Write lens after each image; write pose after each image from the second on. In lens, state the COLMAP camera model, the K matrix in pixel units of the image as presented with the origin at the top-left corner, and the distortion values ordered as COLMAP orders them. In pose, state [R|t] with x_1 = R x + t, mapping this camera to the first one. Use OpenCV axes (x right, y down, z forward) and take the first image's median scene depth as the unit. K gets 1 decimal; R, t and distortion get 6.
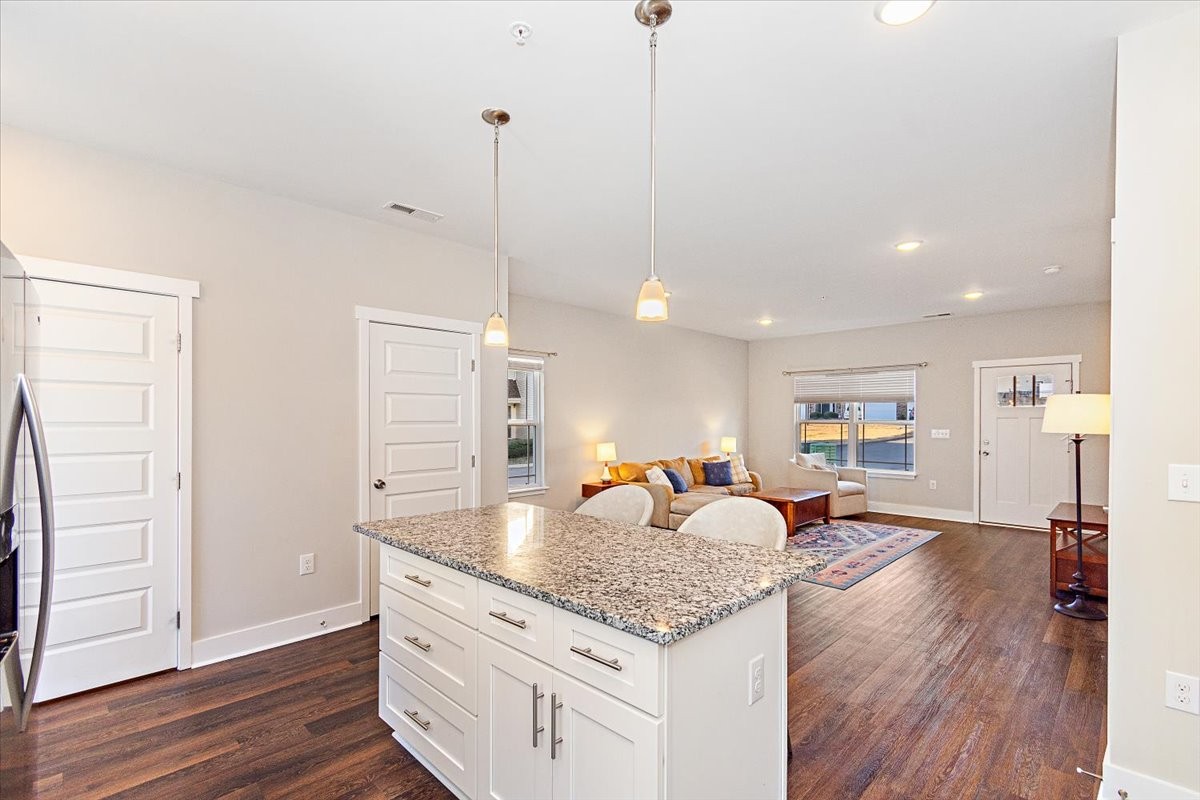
lens RADIAL K [[536.8, 0, 581.8], [0, 536.8, 419.0], [0, 0, 1]] dist [0.007790, -0.000711]
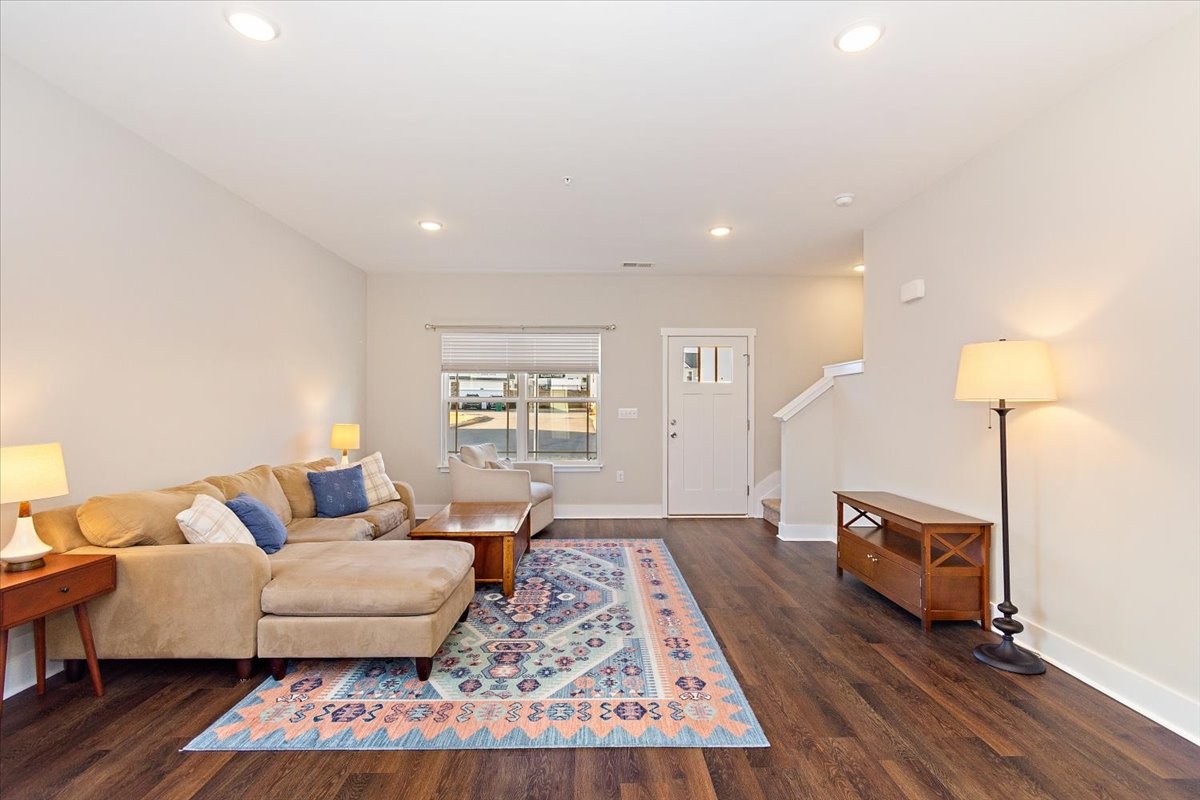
lens RADIAL K [[536.8, 0, 606.2], [0, 536.8, 404.1], [0, 0, 1]] dist [0.007790, -0.000711]
pose [[0.668954, 0.006109, 0.743278, 0.035864], [-0.001253, 0.999974, -0.007092, 0.020095], [-0.743303, 0.003813, 0.668945, 0.492294]]
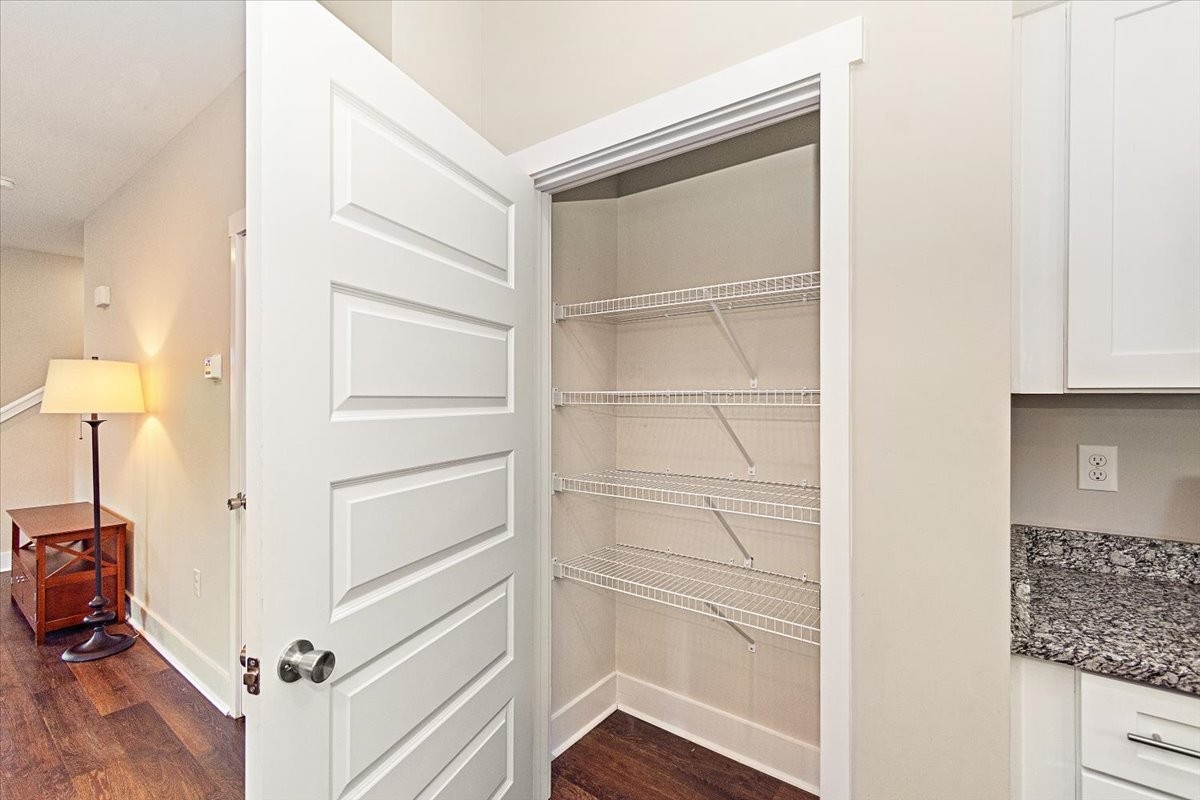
lens RADIAL K [[536.8, 0, 599.3], [0, 536.8, 401.9], [0, 0, 1]] dist [0.007790, -0.000711]
pose [[-0.154410, -0.004818, 0.987995, 0.036026], [-0.004983, 0.999979, 0.004097, 0.002675], [-0.987994, -0.004291, -0.154431, 0.227095]]
